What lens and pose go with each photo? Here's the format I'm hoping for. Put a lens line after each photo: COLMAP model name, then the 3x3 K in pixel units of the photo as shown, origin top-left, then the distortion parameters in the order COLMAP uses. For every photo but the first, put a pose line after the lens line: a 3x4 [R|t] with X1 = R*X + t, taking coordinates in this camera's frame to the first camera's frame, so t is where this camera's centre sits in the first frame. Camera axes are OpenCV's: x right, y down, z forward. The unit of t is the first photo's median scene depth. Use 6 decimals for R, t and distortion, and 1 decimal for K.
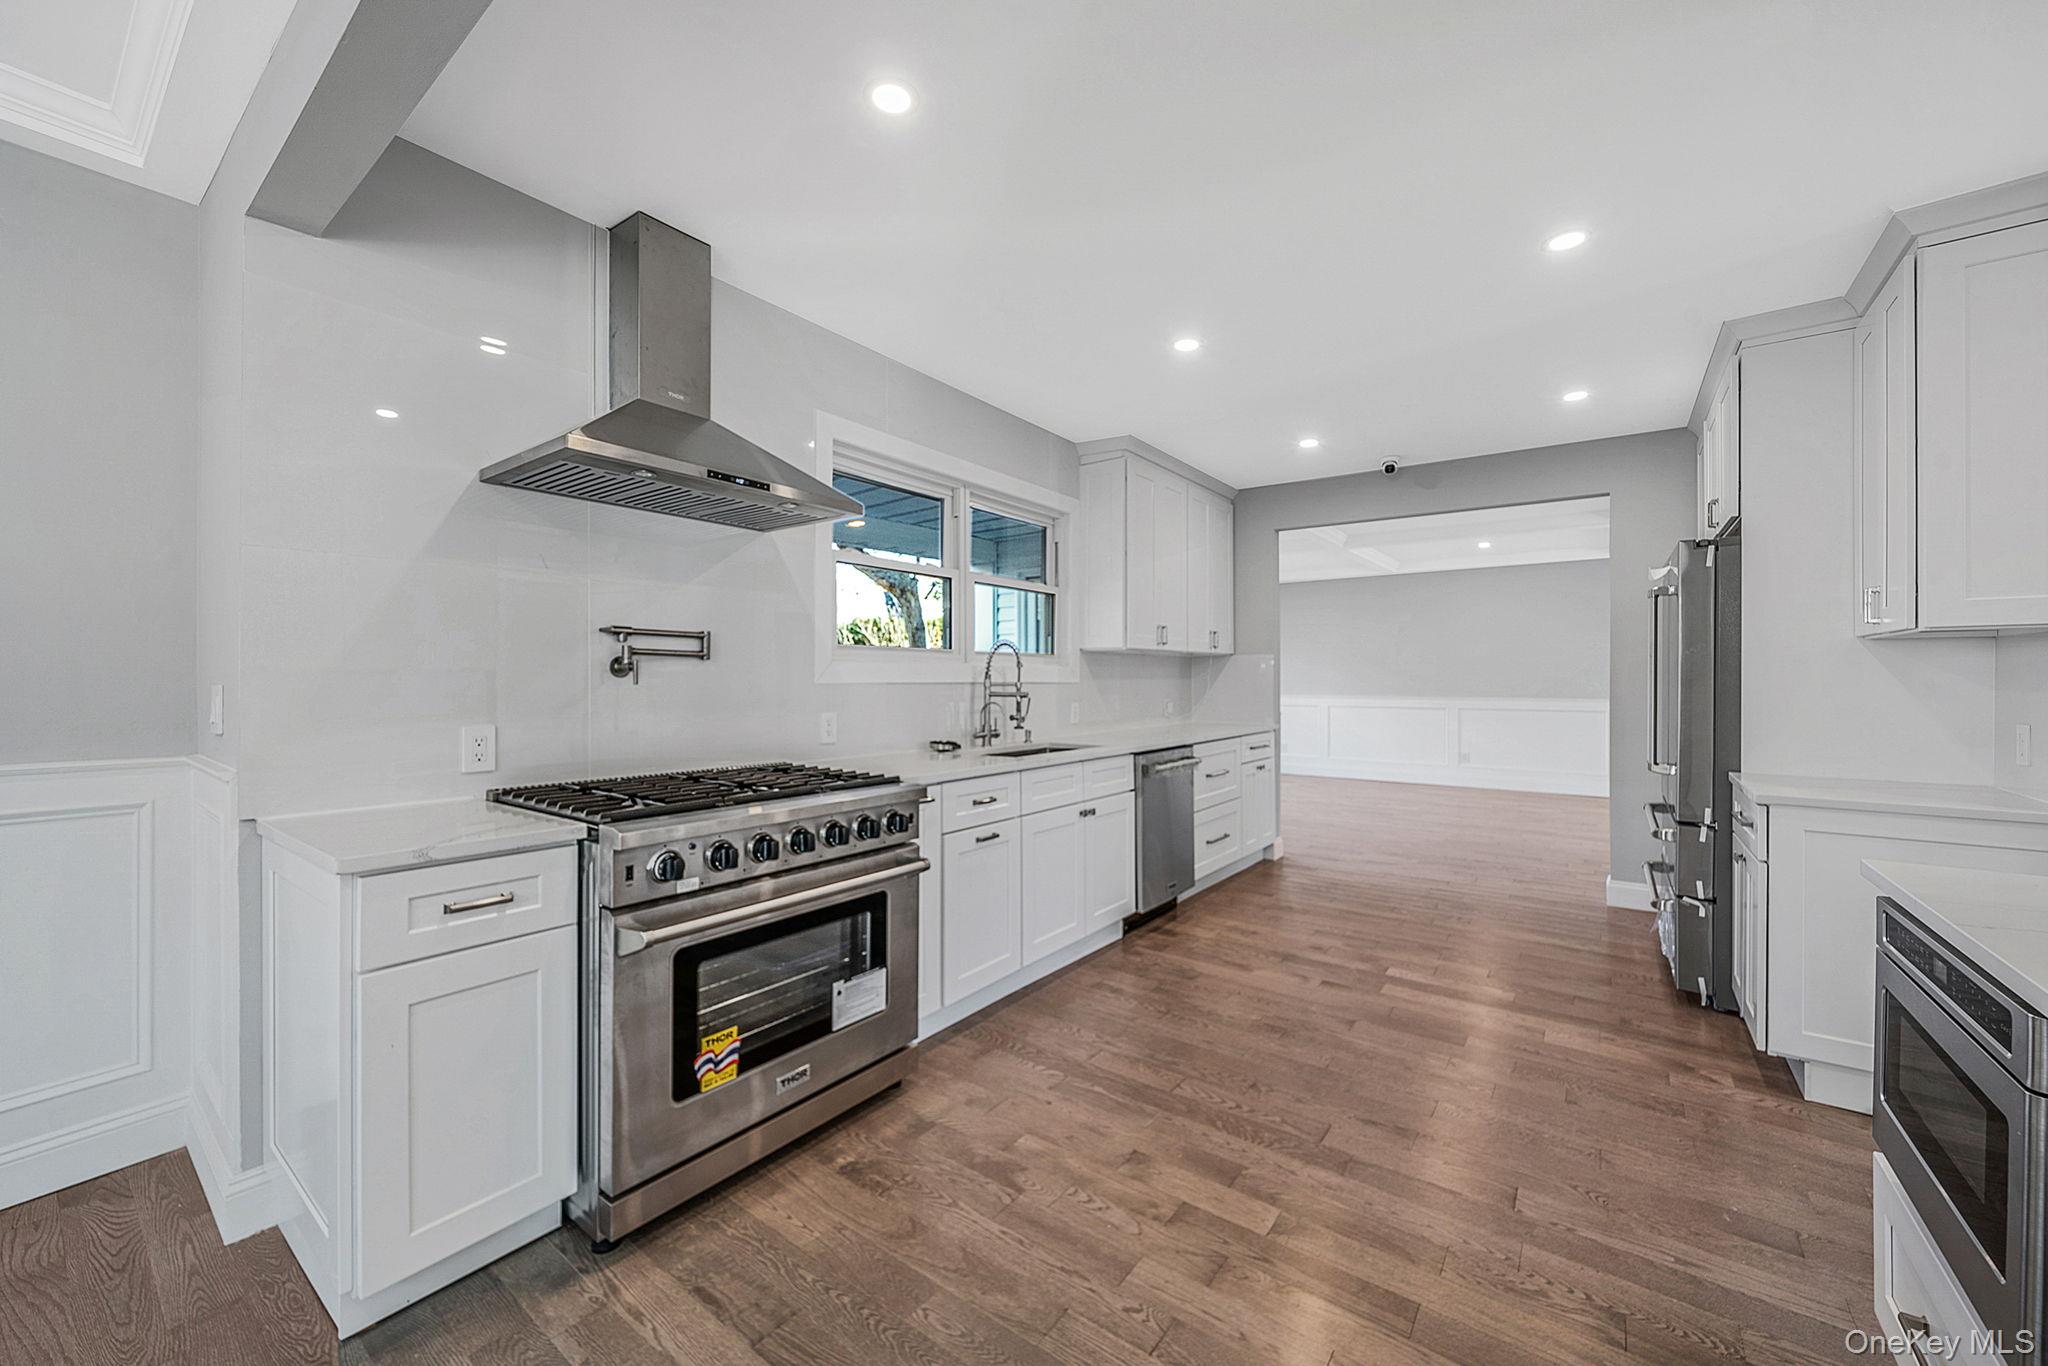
lens RADIAL K [[785.4, 0, 1017.2], [0, 785.4, 668.9], [0, 0, 1]] dist [-0.000704, -0.000064]
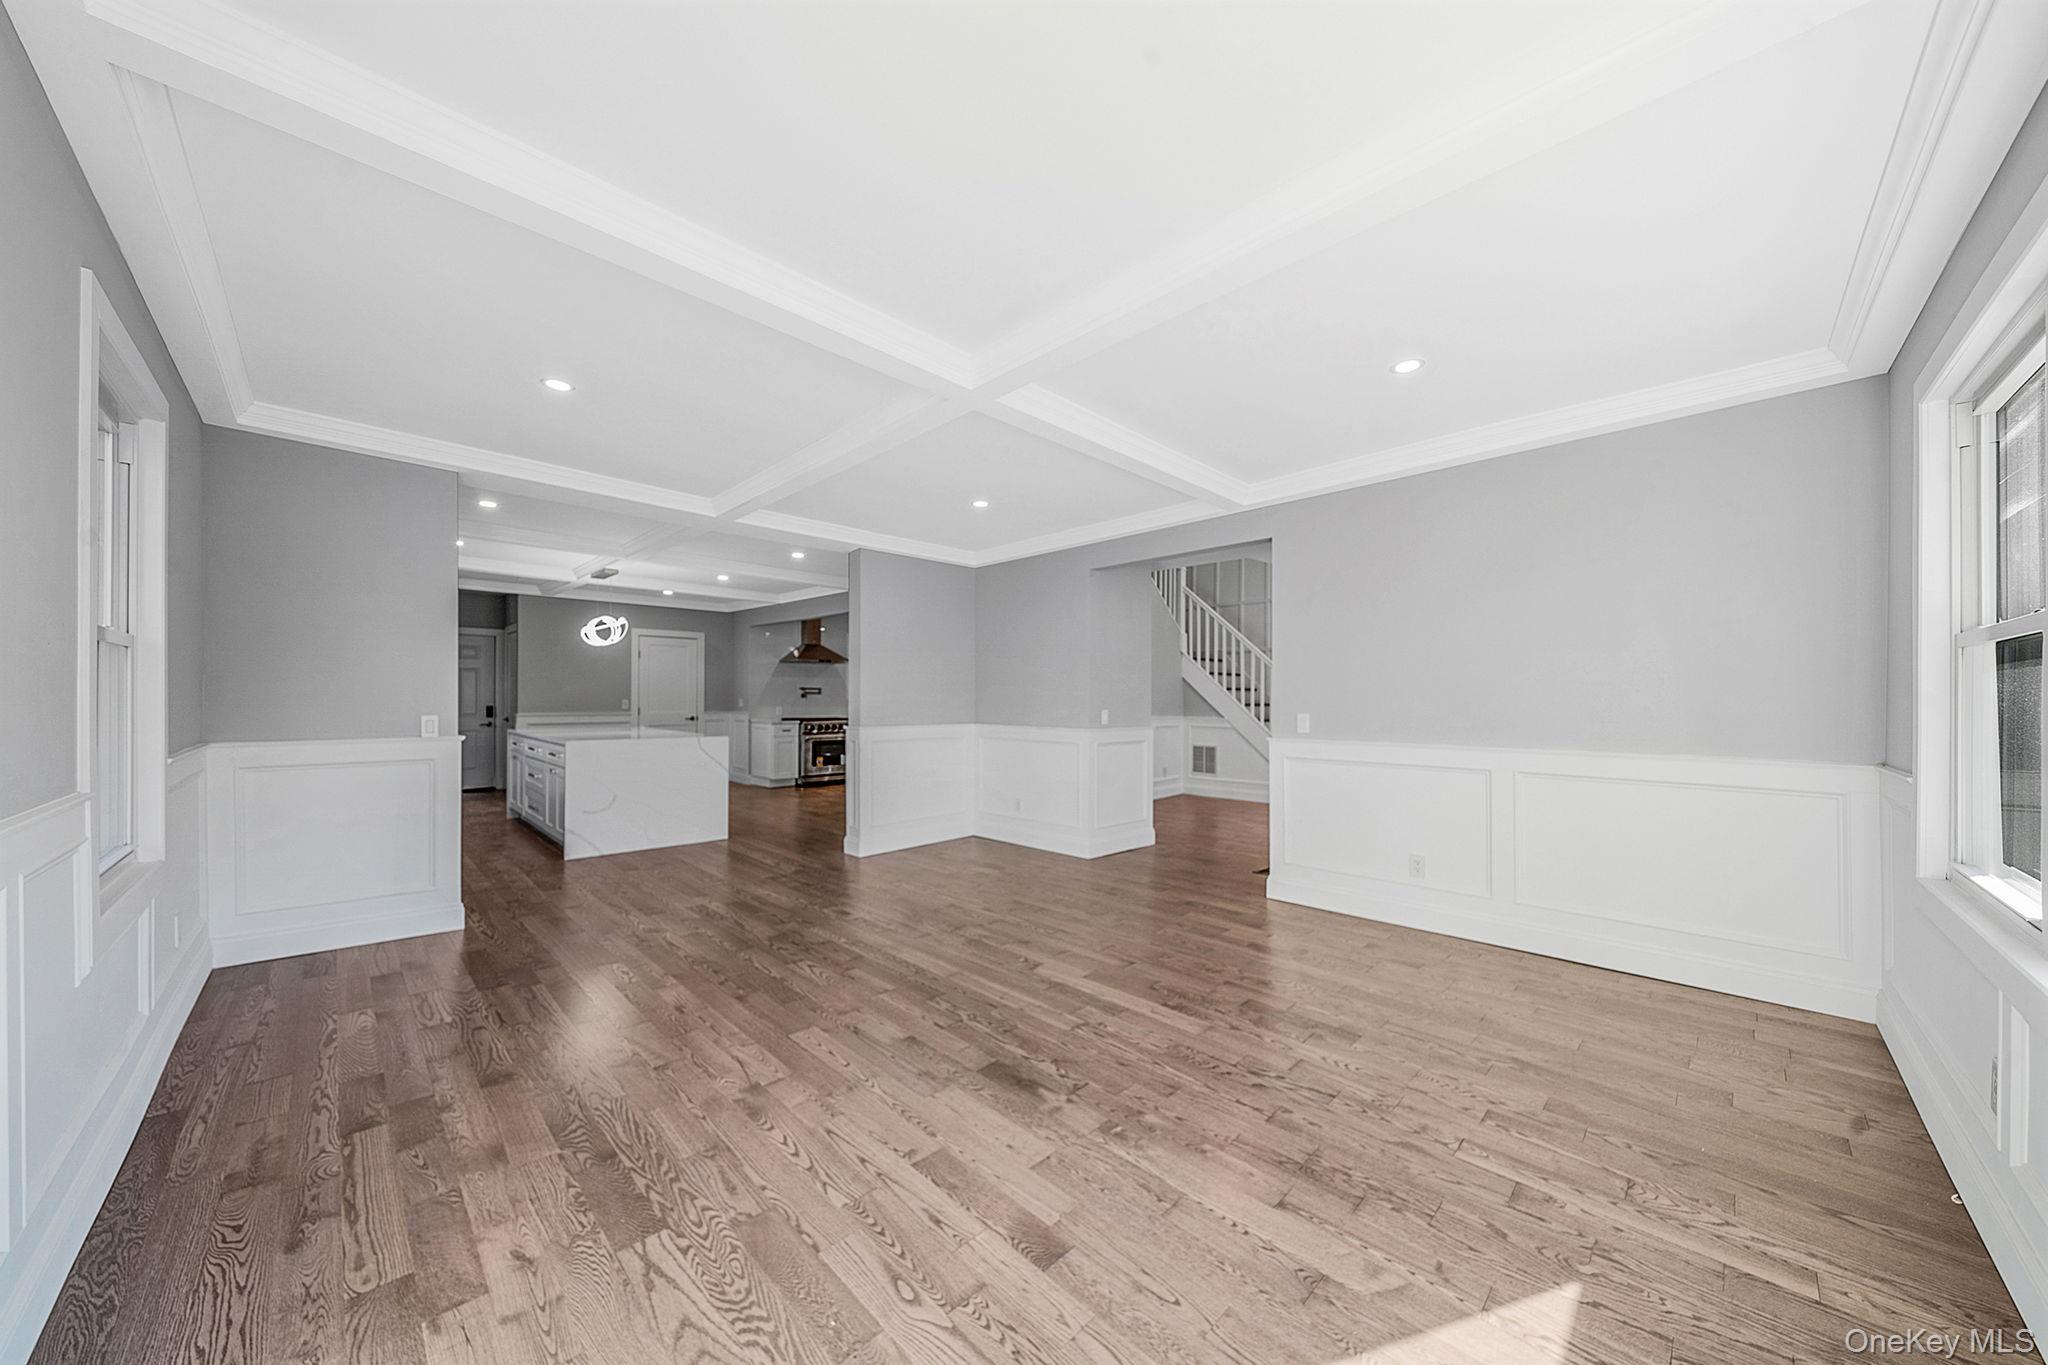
lens RADIAL K [[721.6, 0, 1026.1], [0, 721.6, 697.4], [0, 0, 1]] dist [-0.006126, -0.000129]
pose [[0.990294, 0.003800, -0.138939, 1.198382], [-0.002661, 0.999961, 0.008382, -0.026690], [0.138965, -0.007931, 0.990266, -2.613697]]
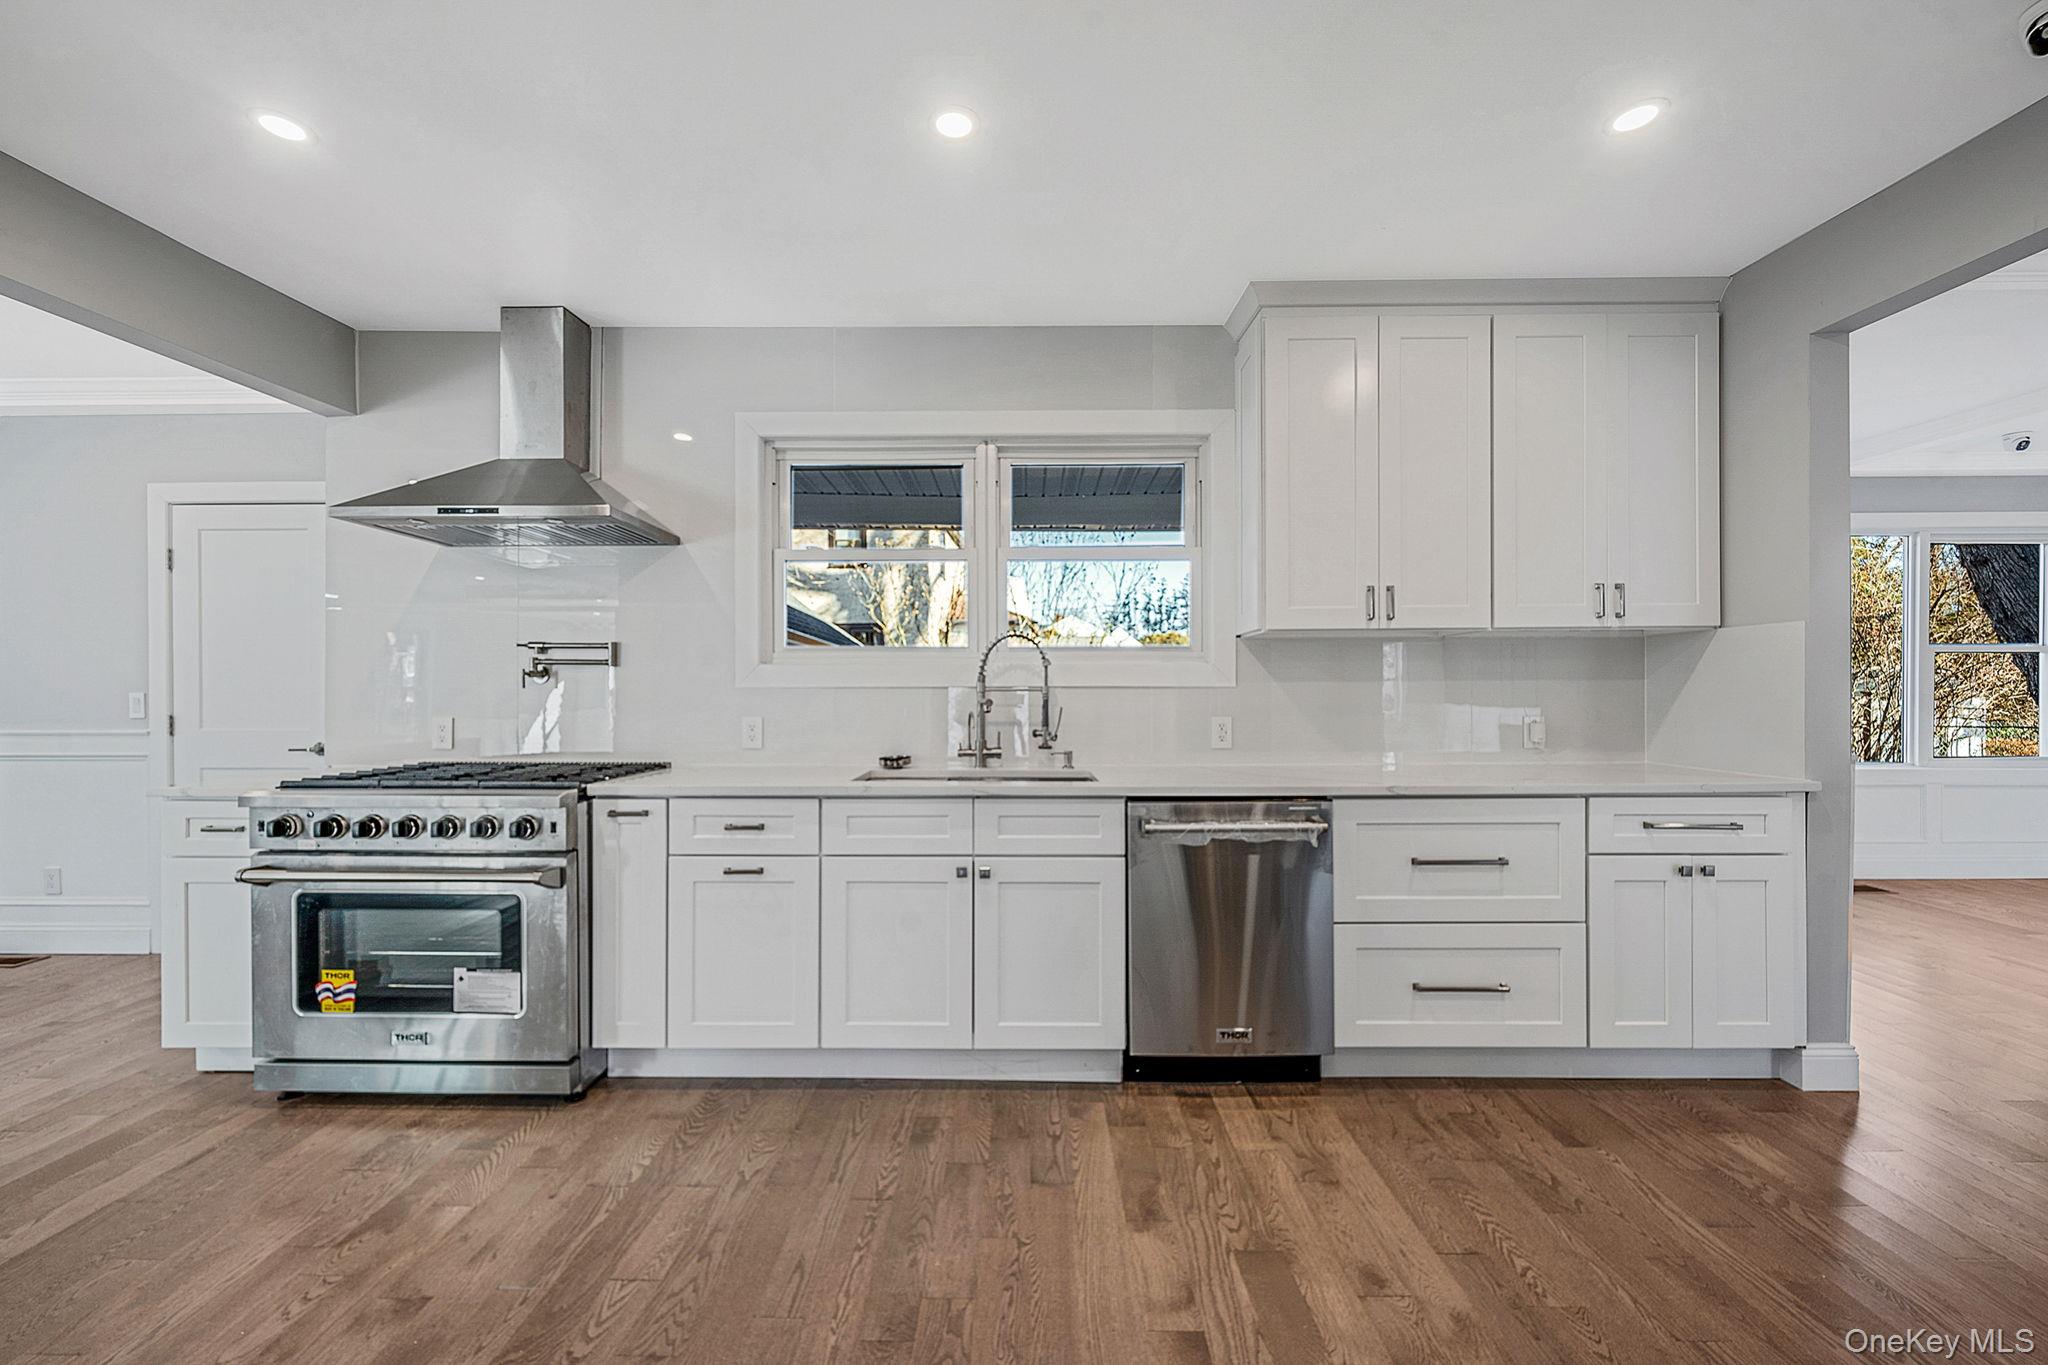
lens RADIAL K [[774.5, 0, 1017.9], [0, 774.5, 688.9], [0, 0, 1]] dist [-0.004211, -0.000479]
pose [[0.589911, -0.003142, -0.807462, 0.748673], [0.013789, 0.999886, 0.006183, 0.018867], [0.807350, -0.014782, 0.589887, 0.707689]]
